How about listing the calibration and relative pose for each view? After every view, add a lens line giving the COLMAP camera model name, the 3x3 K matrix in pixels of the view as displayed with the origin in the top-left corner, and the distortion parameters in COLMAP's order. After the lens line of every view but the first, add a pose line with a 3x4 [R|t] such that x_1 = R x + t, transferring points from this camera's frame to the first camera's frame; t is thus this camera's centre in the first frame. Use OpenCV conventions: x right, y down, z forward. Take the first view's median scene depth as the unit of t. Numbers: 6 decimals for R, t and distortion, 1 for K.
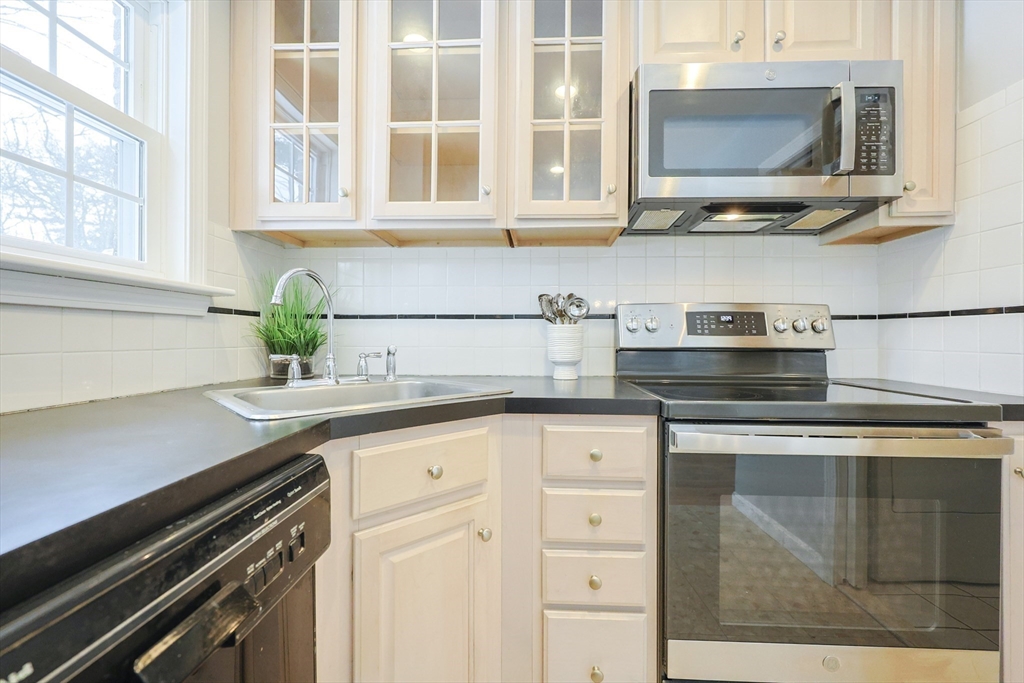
lens RADIAL K [[436.0, 0, 516.1], [0, 436.0, 338.0], [0, 0, 1]] dist [-0.005059, -0.000112]
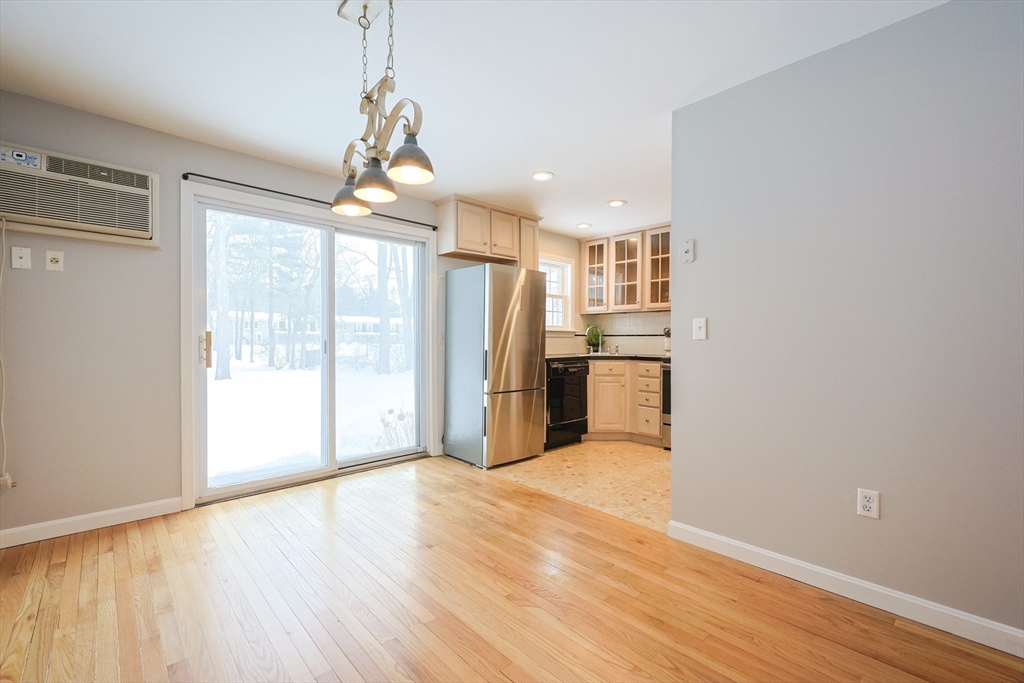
lens RADIAL K [[439.4, 0, 512.0], [0, 439.4, 341.5], [0, 0, 1]] dist [0.001703, 0.000352]
pose [[0.713961, 0.001791, -0.700183, 1.777603], [0.000765, 0.999994, 0.003338, -0.021619], [0.700185, -0.002918, 0.713956, -2.384074]]
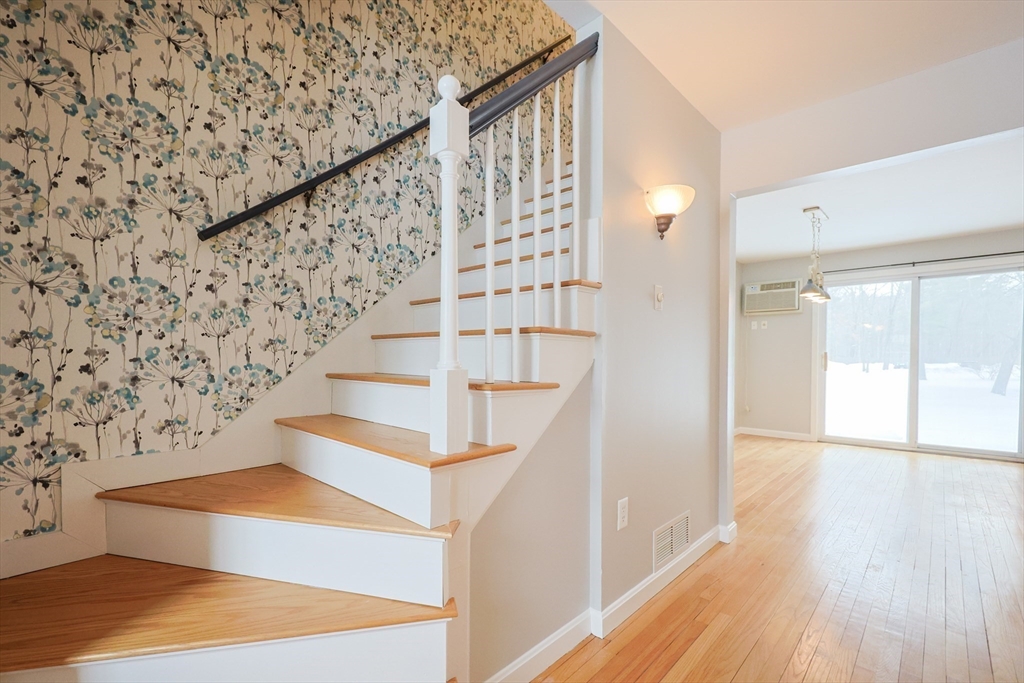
lens RADIAL K [[457.8, 0, 515.1], [0, 457.8, 365.6], [0, 0, 1]] dist [-0.000471, -0.000126]
pose [[-0.651745, 0.013317, -0.758322, 4.374118], [-0.003042, 0.999792, 0.020171, -0.022160], [0.758432, 0.015453, -0.651568, -1.278563]]
